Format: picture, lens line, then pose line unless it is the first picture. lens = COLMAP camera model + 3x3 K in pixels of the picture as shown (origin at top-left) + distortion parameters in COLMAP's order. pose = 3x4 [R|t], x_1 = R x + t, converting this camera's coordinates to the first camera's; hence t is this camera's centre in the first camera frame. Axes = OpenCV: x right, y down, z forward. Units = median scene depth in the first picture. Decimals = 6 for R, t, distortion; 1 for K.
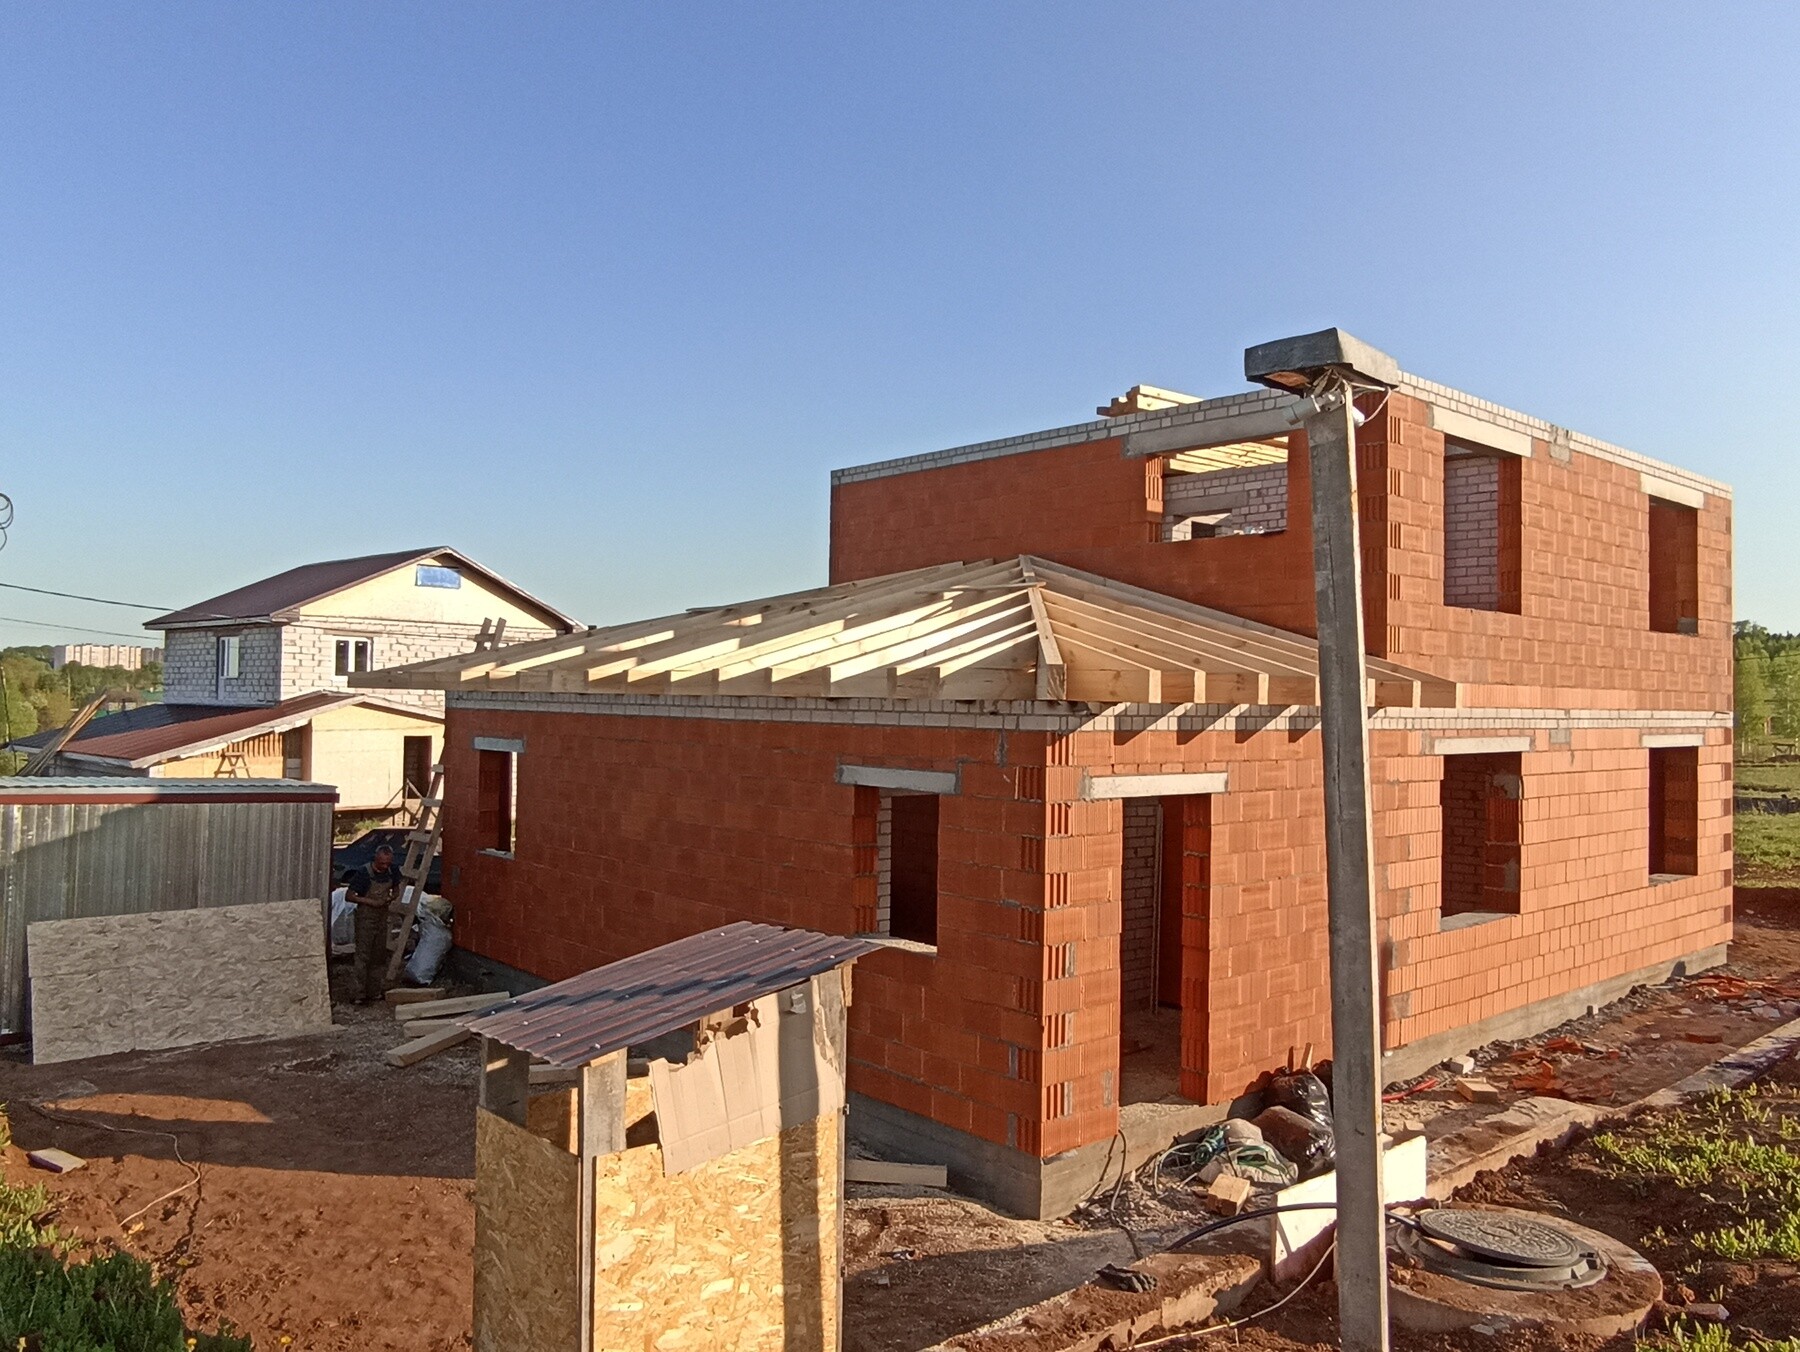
lens RADIAL K [[1384.1, 0, 898.8], [0, 1384.1, 671.1], [0, 0, 1]] dist [0.000385, 0.000210]
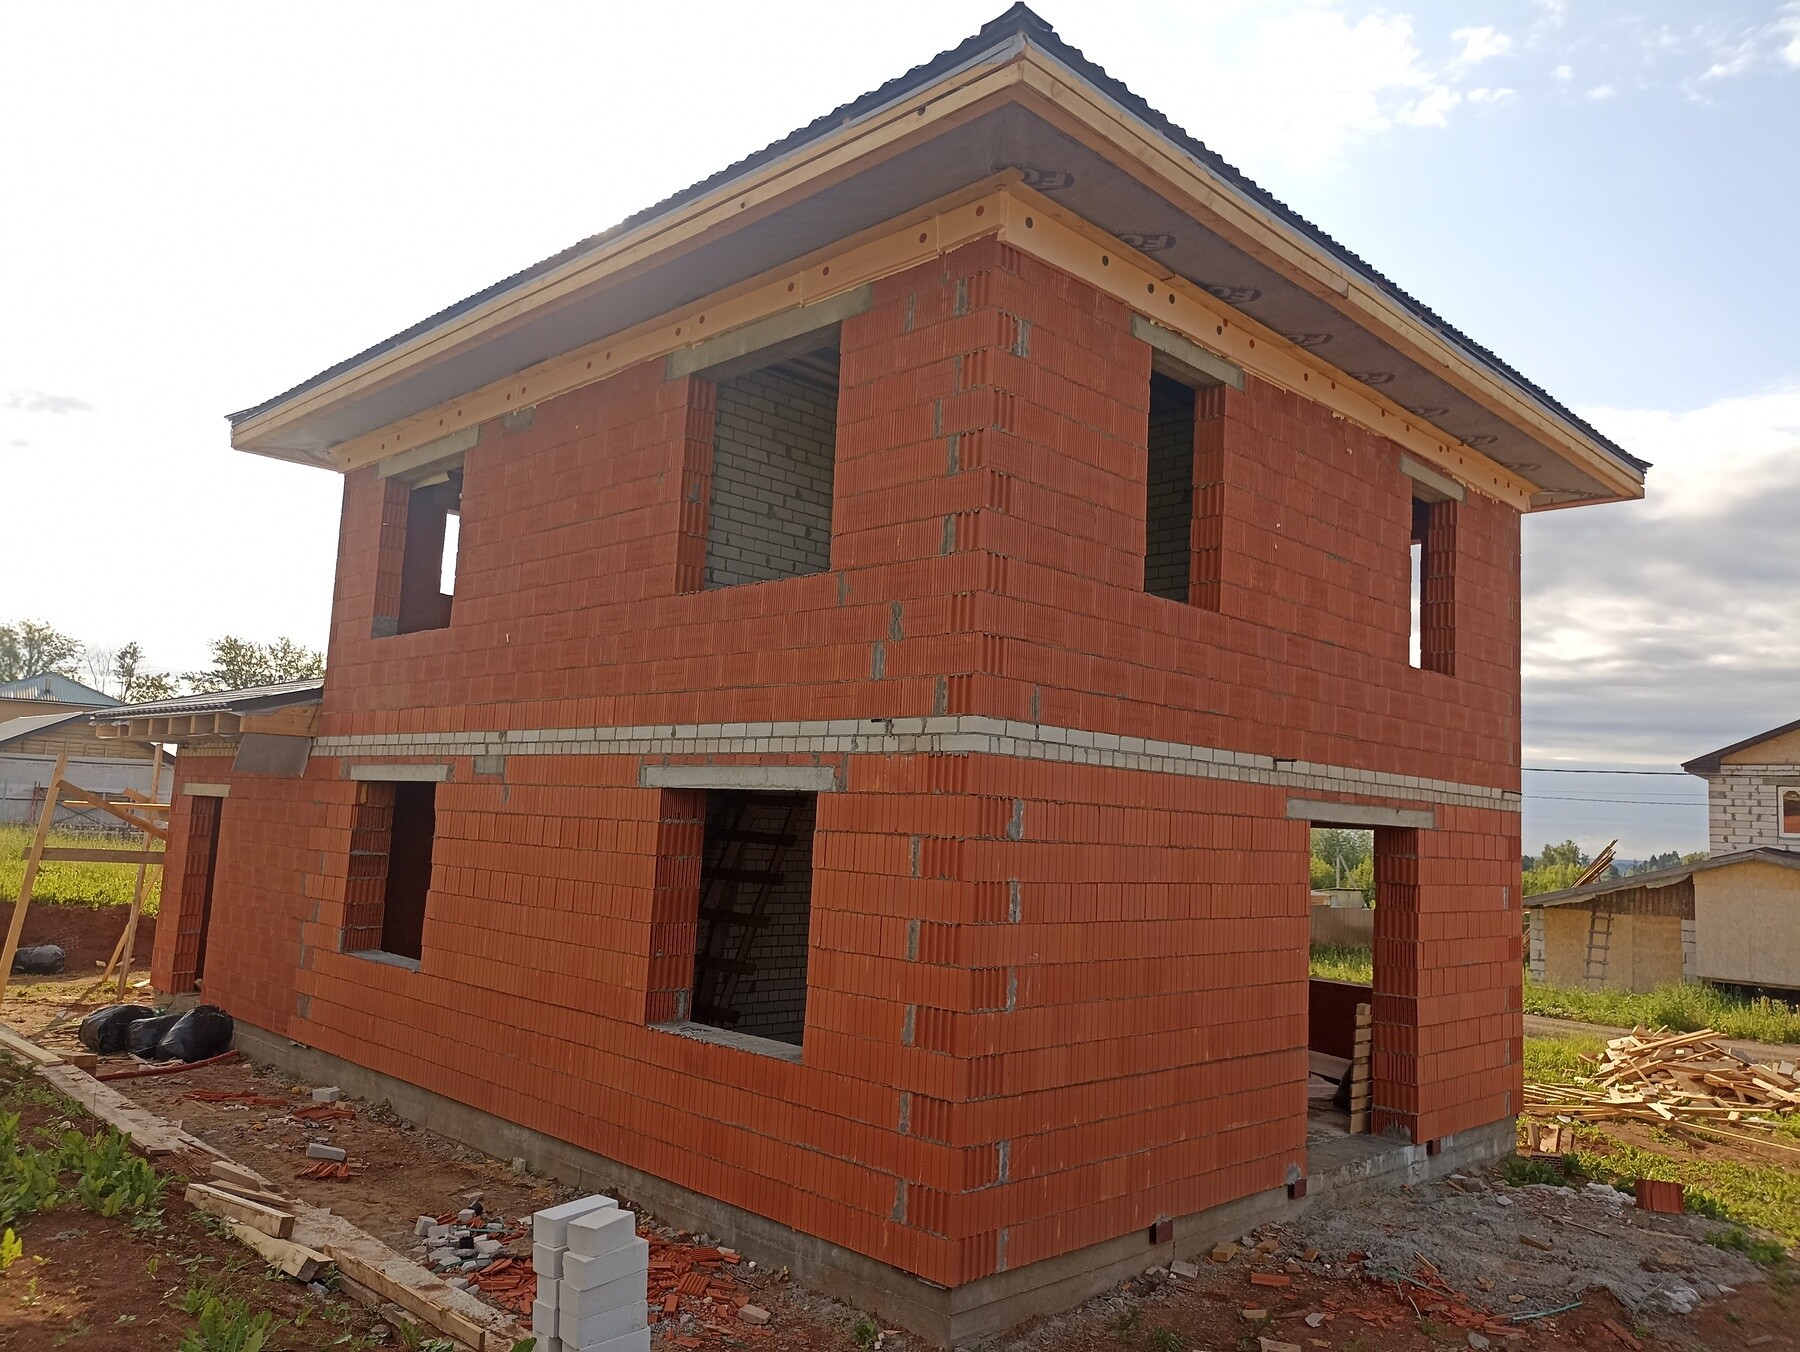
lens RADIAL K [[1327.1, 0, 898.7], [0, 1327.1, 676.8], [0, 0, 1]] dist [0.002899, 0.000439]
pose [[0.045227, -0.124811, -0.991149, 1.224447], [-0.029293, 0.991572, -0.126201, 0.084333], [0.998547, 0.034741, 0.041189, 1.185924]]
